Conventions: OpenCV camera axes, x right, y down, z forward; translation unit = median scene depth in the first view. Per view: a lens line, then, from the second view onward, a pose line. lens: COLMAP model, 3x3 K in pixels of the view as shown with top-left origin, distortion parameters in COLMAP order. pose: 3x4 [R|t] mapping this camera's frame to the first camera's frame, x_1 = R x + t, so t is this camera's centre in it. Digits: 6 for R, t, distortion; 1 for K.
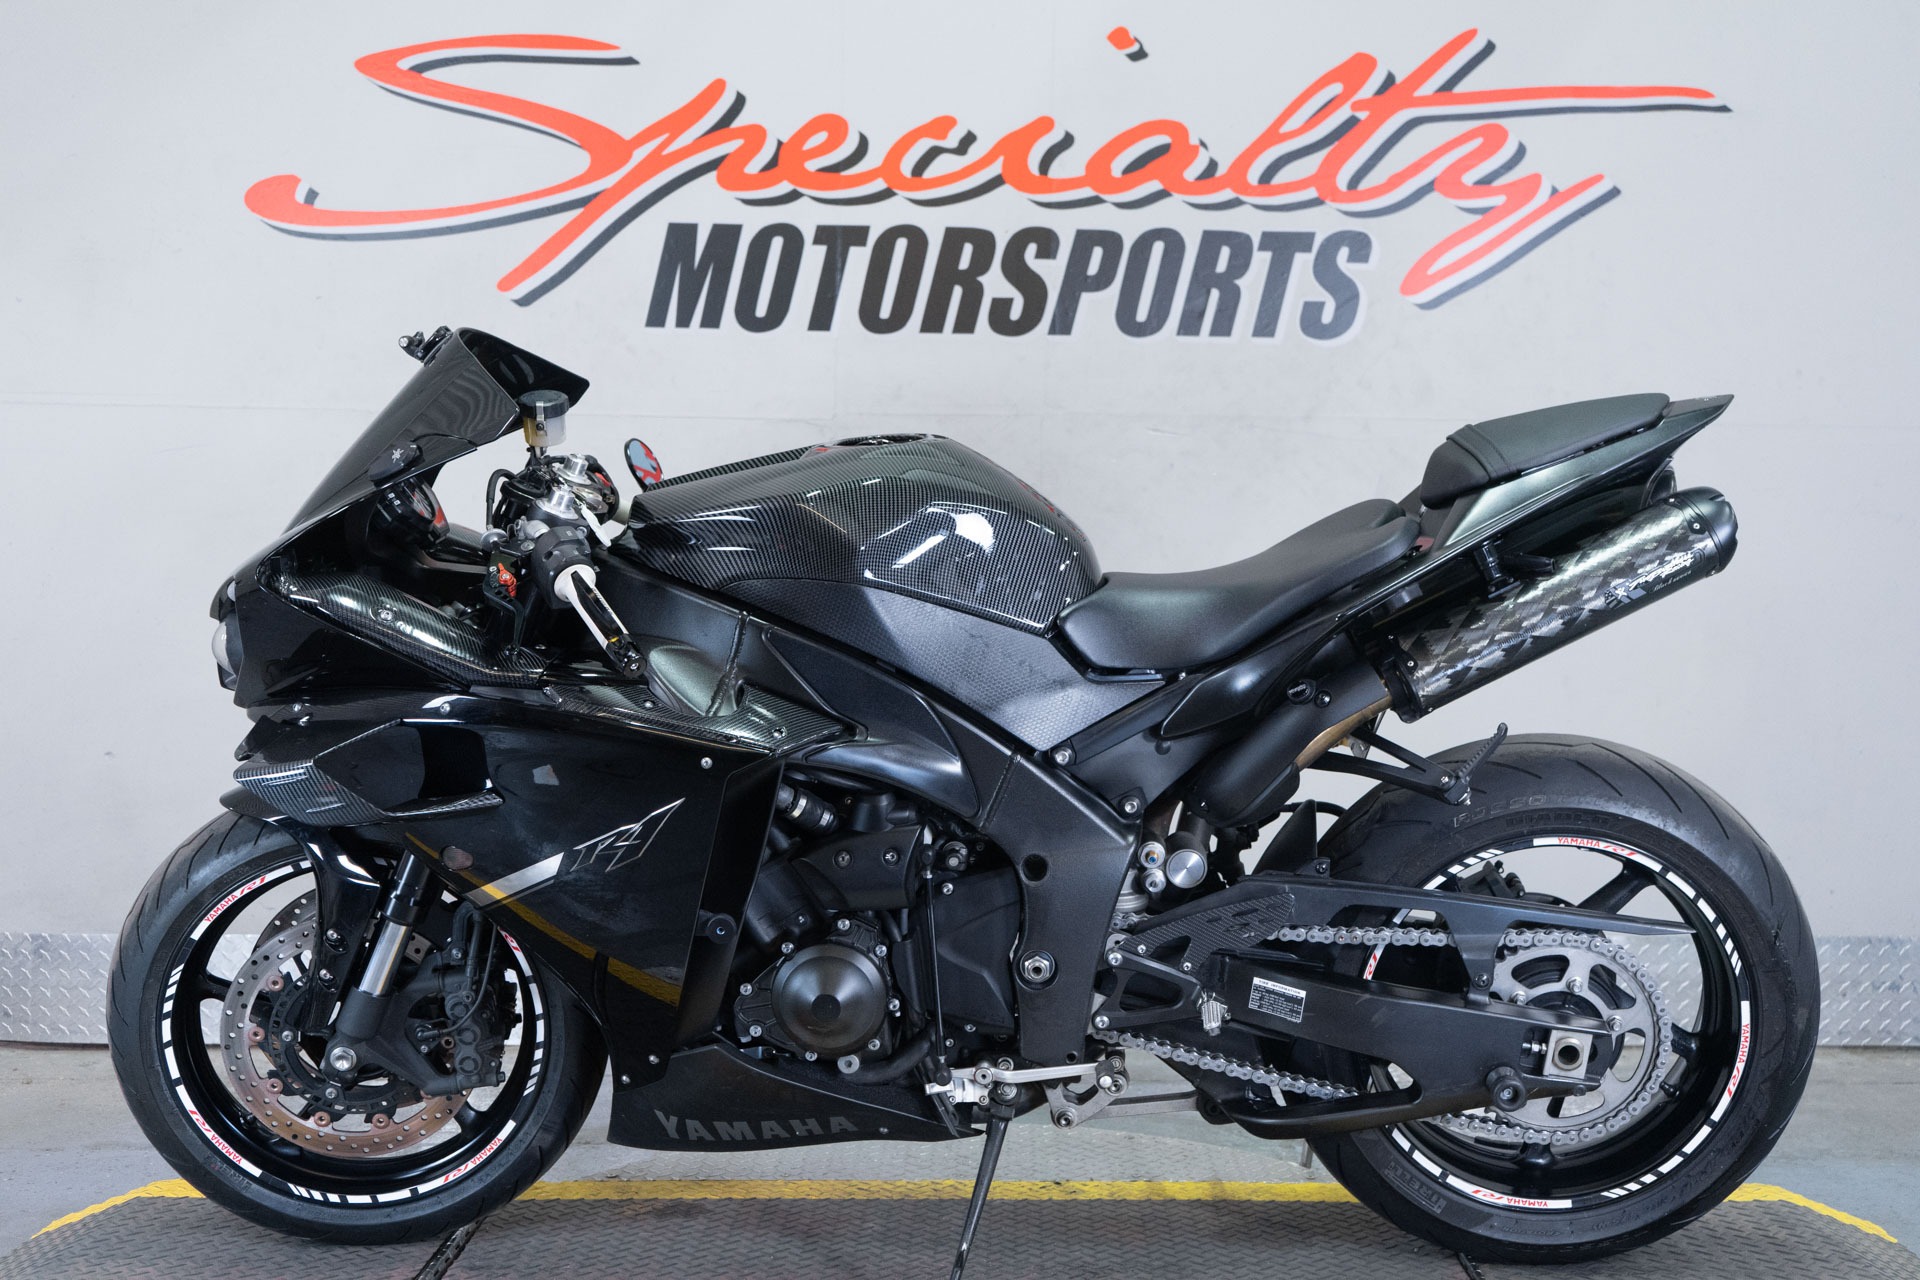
lens RADIAL K [[2448.4, 0, 945.6], [0, 2448.4, 625.0], [0, 0, 1]] dist [0.030727, 0.000000]
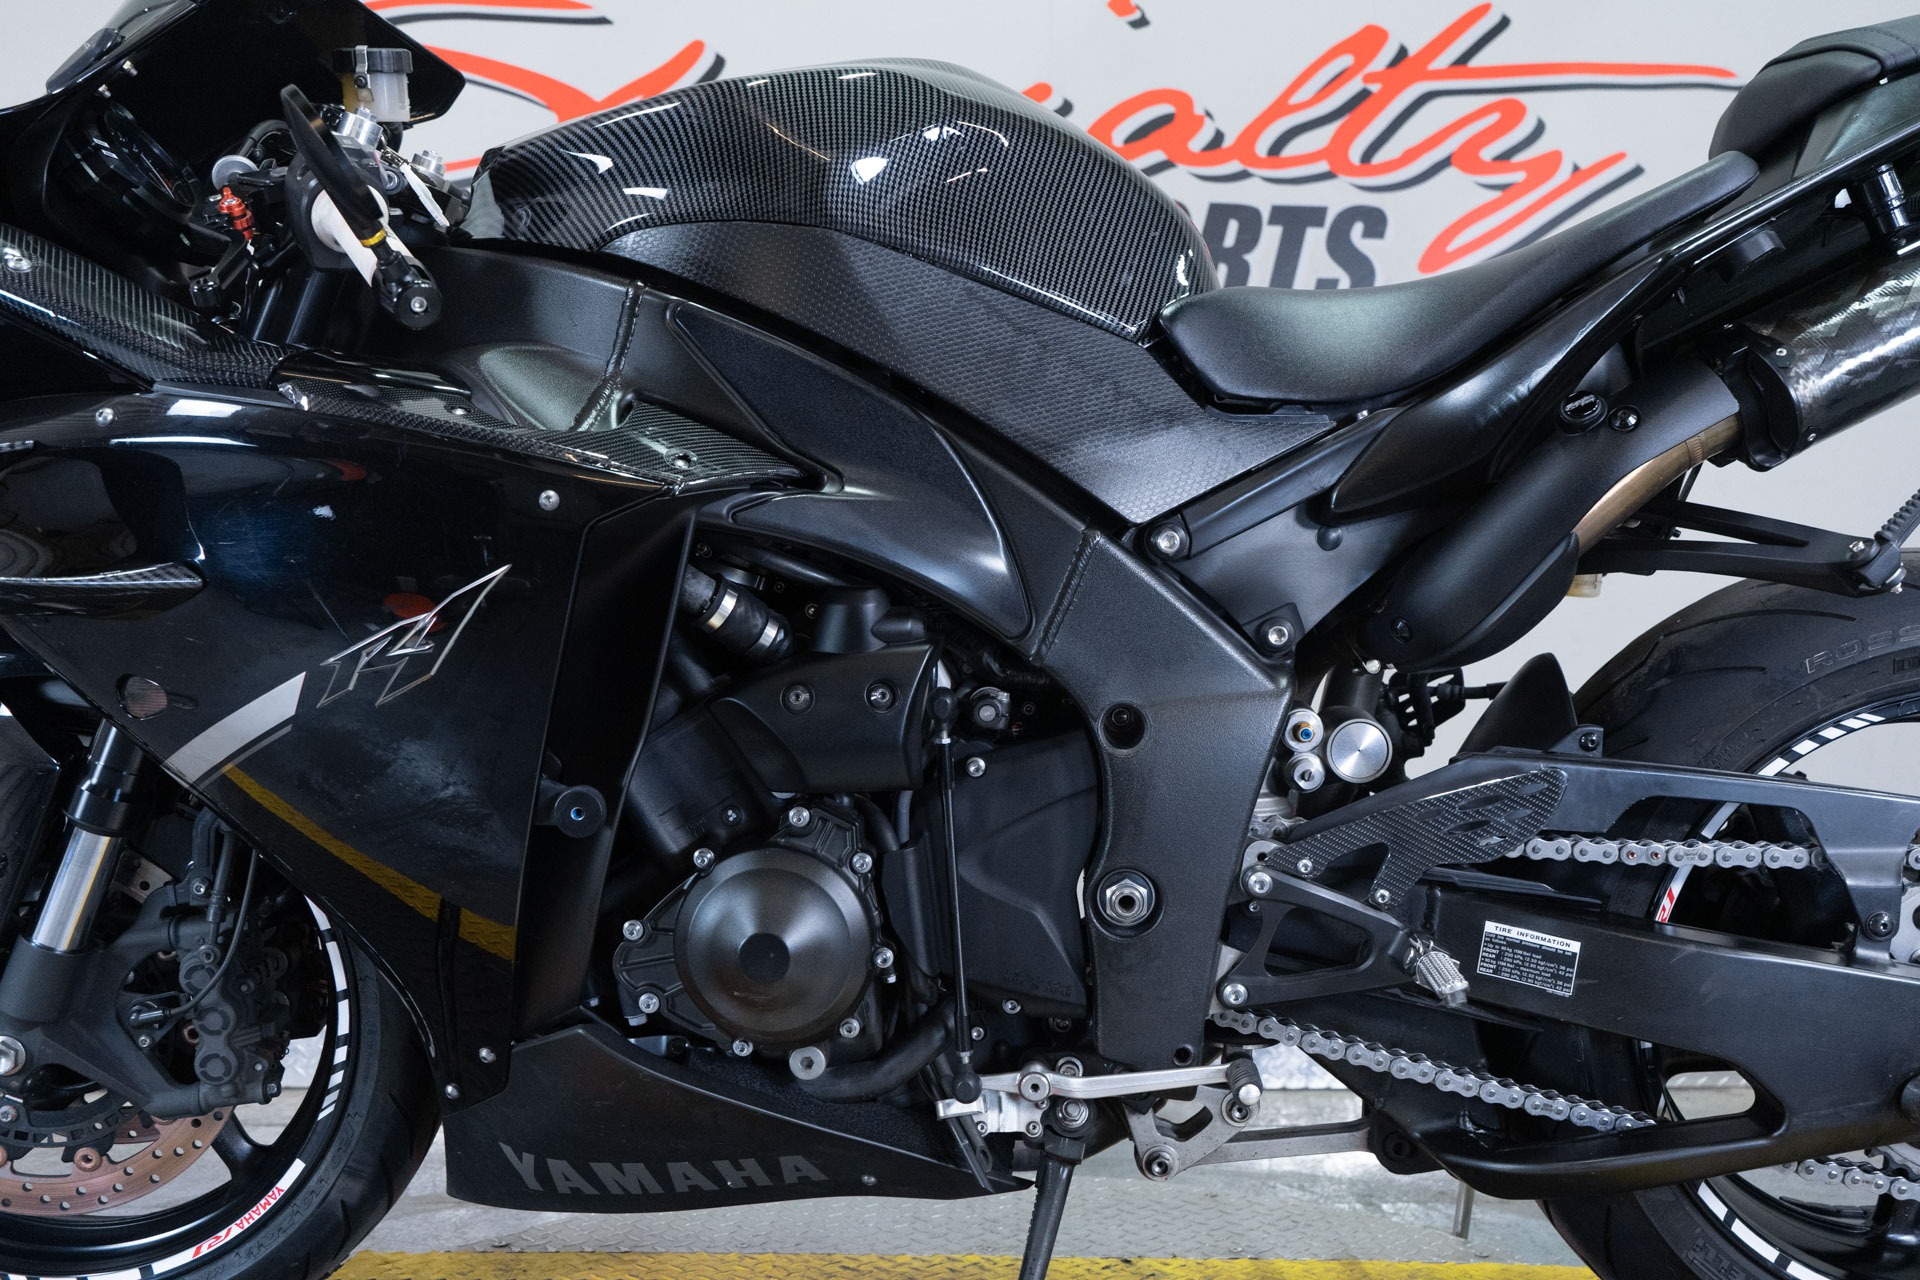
lens RADIAL K [[1739.4, 0, 900.4], [0, 1739.4, 606.2], [0, 0, 1]] dist [-0.029622, 0.067826]
pose [[0.999965, 0.004659, -0.006962, -0.014554], [-0.005440, 0.993153, -0.116695, 0.115658], [0.006370, 0.116729, 0.993143, 0.559154]]
